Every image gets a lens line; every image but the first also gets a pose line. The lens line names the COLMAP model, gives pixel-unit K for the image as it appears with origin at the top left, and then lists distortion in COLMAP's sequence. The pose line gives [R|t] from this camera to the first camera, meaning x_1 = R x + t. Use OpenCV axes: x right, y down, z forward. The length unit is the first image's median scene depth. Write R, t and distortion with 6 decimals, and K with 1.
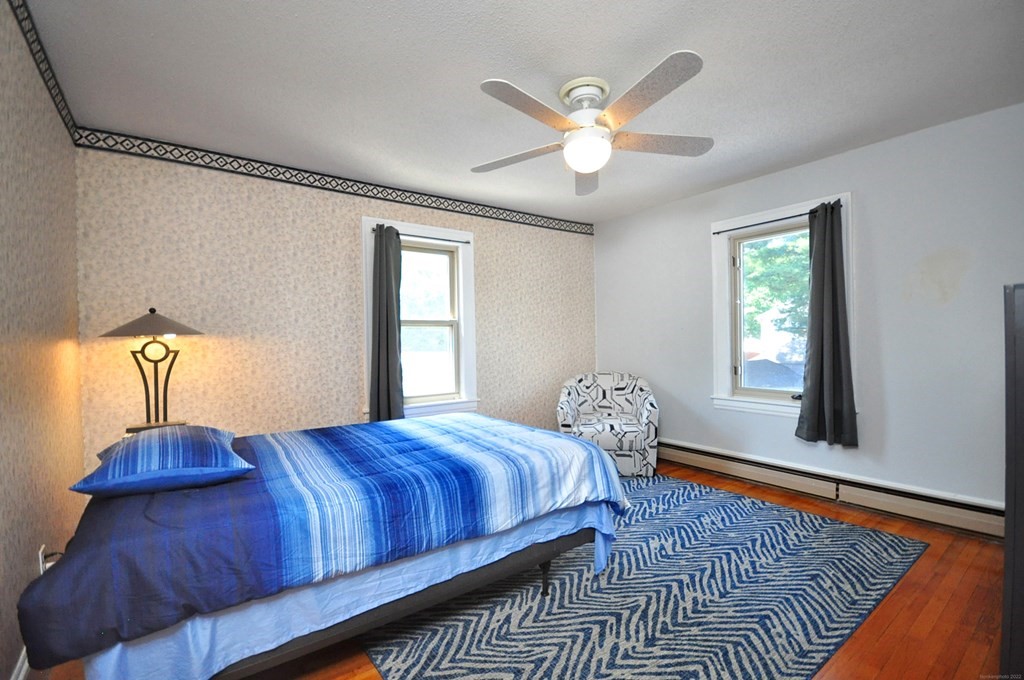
lens RADIAL K [[451.8, 0, 501.0], [0, 451.8, 344.7], [0, 0, 1]] dist [-0.001032, -0.000185]
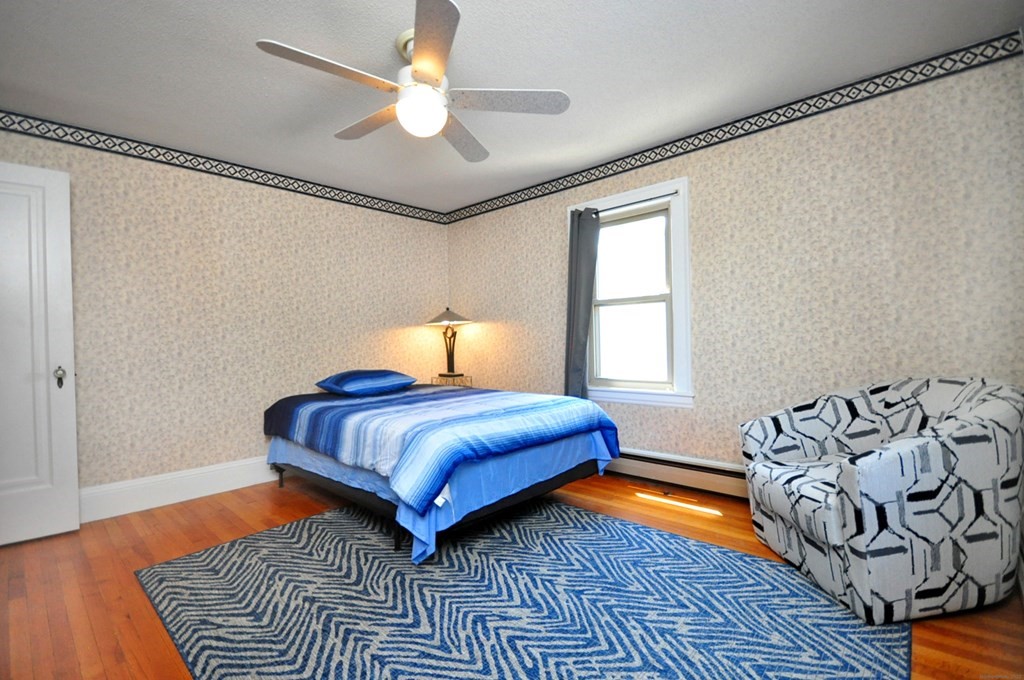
lens RADIAL K [[451.8, 0, 501.0], [0, 451.8, 344.7], [0, 0, 1]] dist [-0.001032, -0.000185]
pose [[0.195126, 0.024592, -0.980470, 1.006144], [0.012136, 0.999549, 0.027486, 0.018842], [0.980703, -0.017262, 0.194739, 0.859630]]
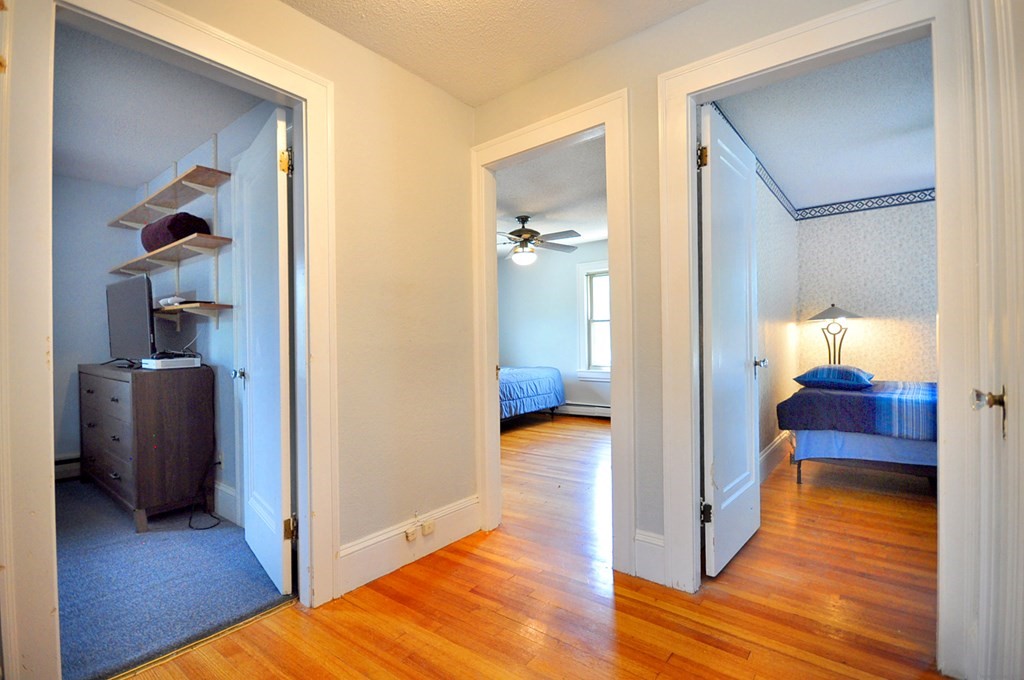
lens RADIAL K [[472.7, 0, 512.0], [0, 472.7, 340.0], [0, 0, 1]] dist [-0.002086, -0.000362]
pose [[0.270796, 0.016040, -0.962503, 0.665890], [0.001561, 0.999853, 0.017101, 0.027264], [0.962636, -0.006134, 0.270731, -0.706131]]
